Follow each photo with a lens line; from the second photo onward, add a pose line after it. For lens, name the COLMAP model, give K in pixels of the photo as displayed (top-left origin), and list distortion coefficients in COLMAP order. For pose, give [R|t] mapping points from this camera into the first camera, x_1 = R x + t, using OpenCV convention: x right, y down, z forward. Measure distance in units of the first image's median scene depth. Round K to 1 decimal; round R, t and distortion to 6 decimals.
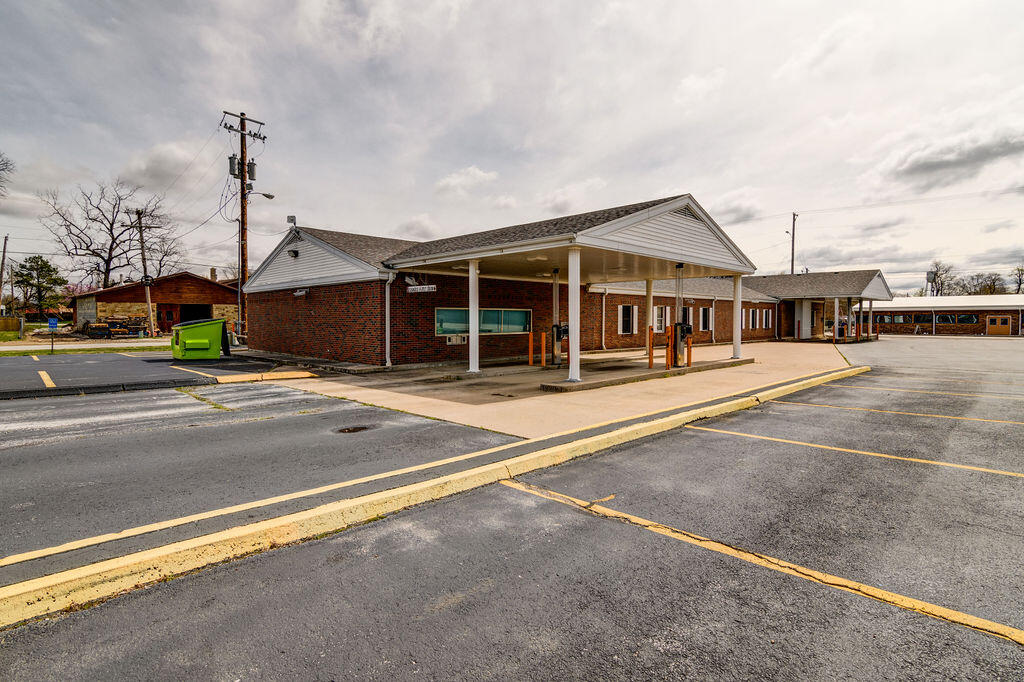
lens RADIAL K [[515.1, 0, 504.8], [0, 515.1, 324.5], [0, 0, 1]] dist [0.000364, 0.000015]
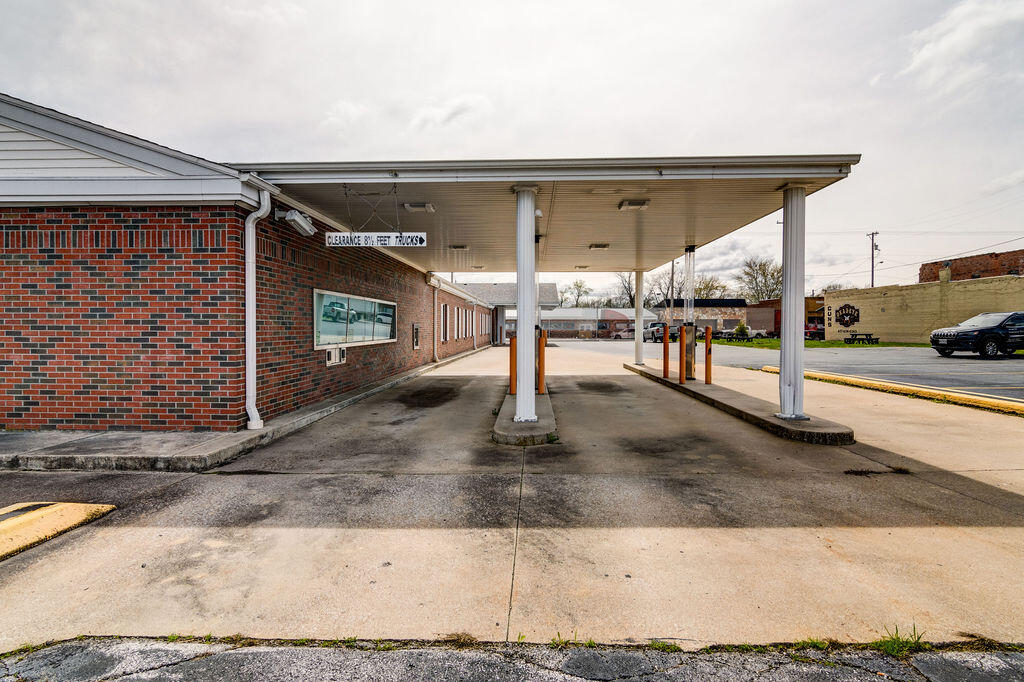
lens RADIAL K [[504.9, 0, 515.9], [0, 504.9, 327.5], [0, 0, 1]] dist [0.002699, 0.000354]
pose [[0.722062, -0.000200, 0.691829, -0.315503], [0.006821, 0.999953, -0.006830, 0.006676], [-0.691795, 0.009651, 0.722029, 0.531272]]
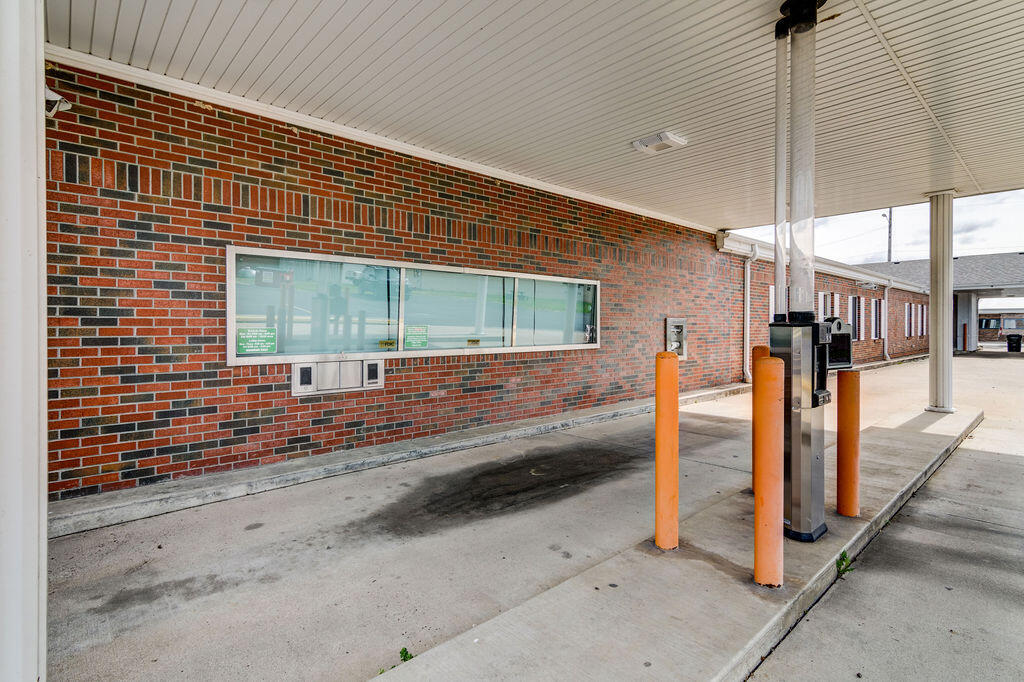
lens RADIAL K [[504.9, 0, 515.9], [0, 504.9, 327.5], [0, 0, 1]] dist [0.002699, 0.000354]
pose [[0.999467, 0.003884, -0.032419, 0.006352], [-0.004003, 0.999985, -0.003605, 0.005400], [0.032405, 0.003732, 0.999468, 0.755488]]
